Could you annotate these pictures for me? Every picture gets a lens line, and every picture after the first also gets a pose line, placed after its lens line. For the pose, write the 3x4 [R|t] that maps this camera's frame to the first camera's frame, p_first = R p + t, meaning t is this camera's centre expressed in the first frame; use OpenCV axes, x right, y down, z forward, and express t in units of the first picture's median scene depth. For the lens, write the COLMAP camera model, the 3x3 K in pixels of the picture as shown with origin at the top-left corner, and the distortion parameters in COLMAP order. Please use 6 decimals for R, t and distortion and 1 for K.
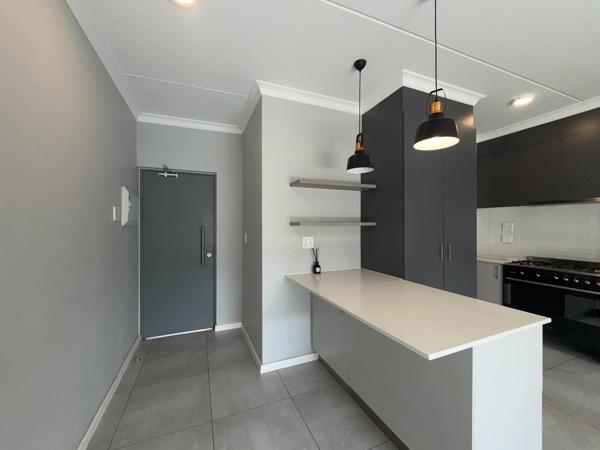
lens RADIAL K [[245.3, 0, 300.0], [0, 245.3, 225.0], [0, 0, 1]] dist [0.000729, -0.000025]
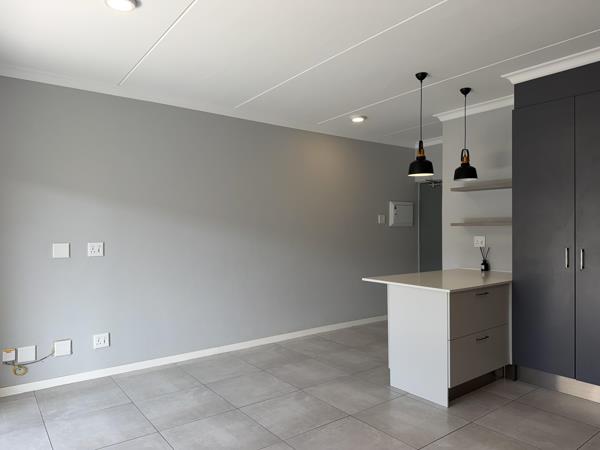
lens RADIAL K [[425.5, 0, 303.0], [0, 425.5, 227.5], [0, 0, 1]] dist [0.088822, -0.115672]
pose [[0.241927, 0.008148, -0.970260, 1.645057], [-0.001567, 0.999967, 0.008007, -0.005377], [0.970293, -0.000417, 0.241931, -0.207990]]
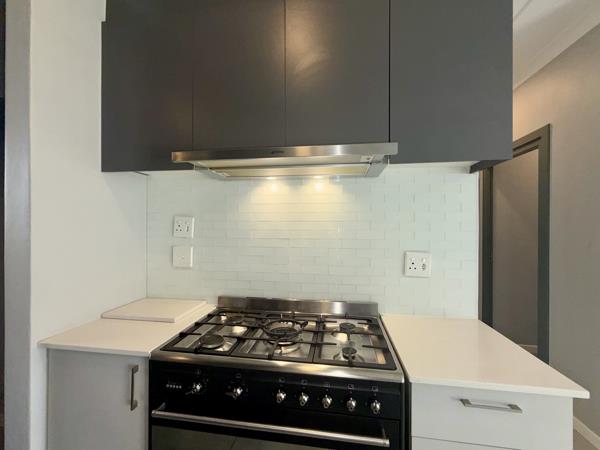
lens RADIAL K [[264.0, 0, 300.0], [0, 264.0, 225.0], [0, 0, 1]] dist [-0.008644, 0.000014]
pose [[0.532530, 0.001995, 0.846408, 0.817832], [-0.004558, 0.999989, 0.000511, 0.004379], [-0.846399, -0.004130, 0.532534, 0.852694]]
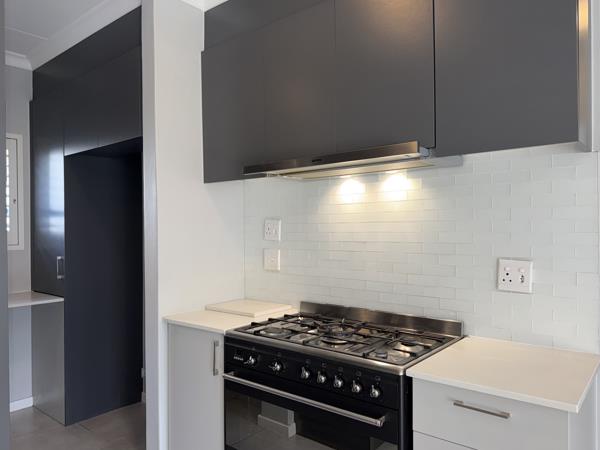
lens RADIAL K [[435.6, 0, 300.8], [0, 435.6, 227.5], [0, 0, 1]] dist [0.004446, 0.002139]
pose [[0.888181, -0.006018, 0.459454, 0.786746], [0.007368, 0.999972, -0.001145, 0.006526], [-0.459435, 0.004403, 0.888201, 0.479247]]
